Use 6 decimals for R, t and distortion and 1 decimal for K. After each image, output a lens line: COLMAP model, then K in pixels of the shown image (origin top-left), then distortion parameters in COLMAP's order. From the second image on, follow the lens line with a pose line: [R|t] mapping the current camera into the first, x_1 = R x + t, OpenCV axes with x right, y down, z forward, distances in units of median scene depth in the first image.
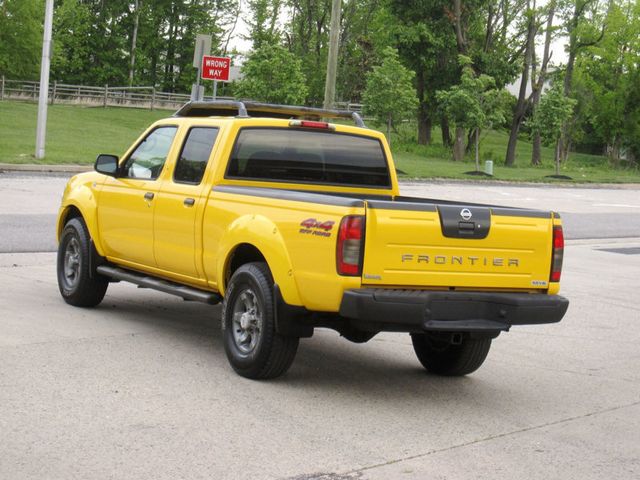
lens RADIAL K [[1486.4, 0, 319.4], [0, 1486.4, 240.4], [0, 0, 1]] dist [-0.124092, 0.000000]
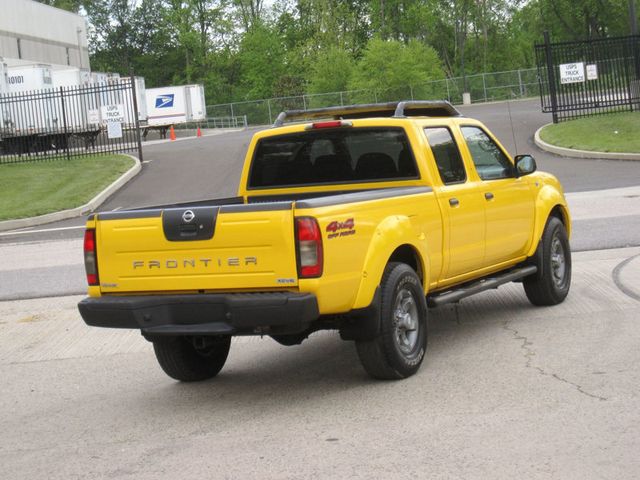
lens RADIAL K [[1486.4, 0, 323.5], [0, 1486.4, 232.6], [0, 0, 1]] dist [-0.124092, 0.000000]
pose [[0.564547, -0.071320, -0.822314, 0.808663], [0.071633, 0.996735, -0.037269, 0.030736], [0.822287, -0.037865, 0.567812, 0.435387]]
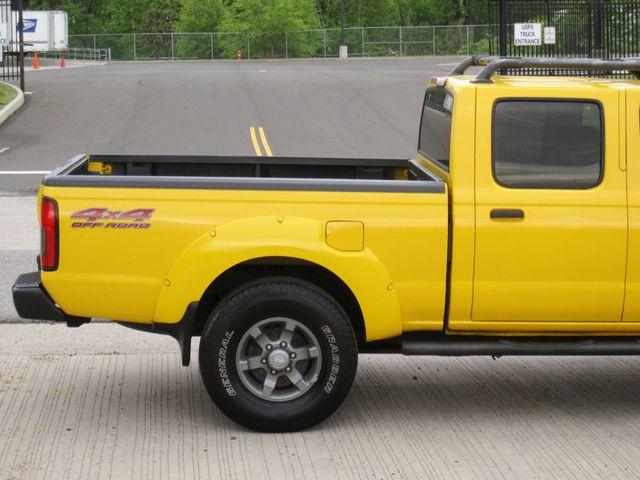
lens RADIAL K [[1486.4, 0, 318.2], [0, 1486.4, 243.2], [0, 0, 1]] dist [-0.124092, 0.000000]
pose [[0.654307, 0.010848, -0.756151, 0.202070], [-0.006234, 0.999941, 0.008951, -0.039942], [0.756203, -0.001143, 0.654336, 0.622140]]
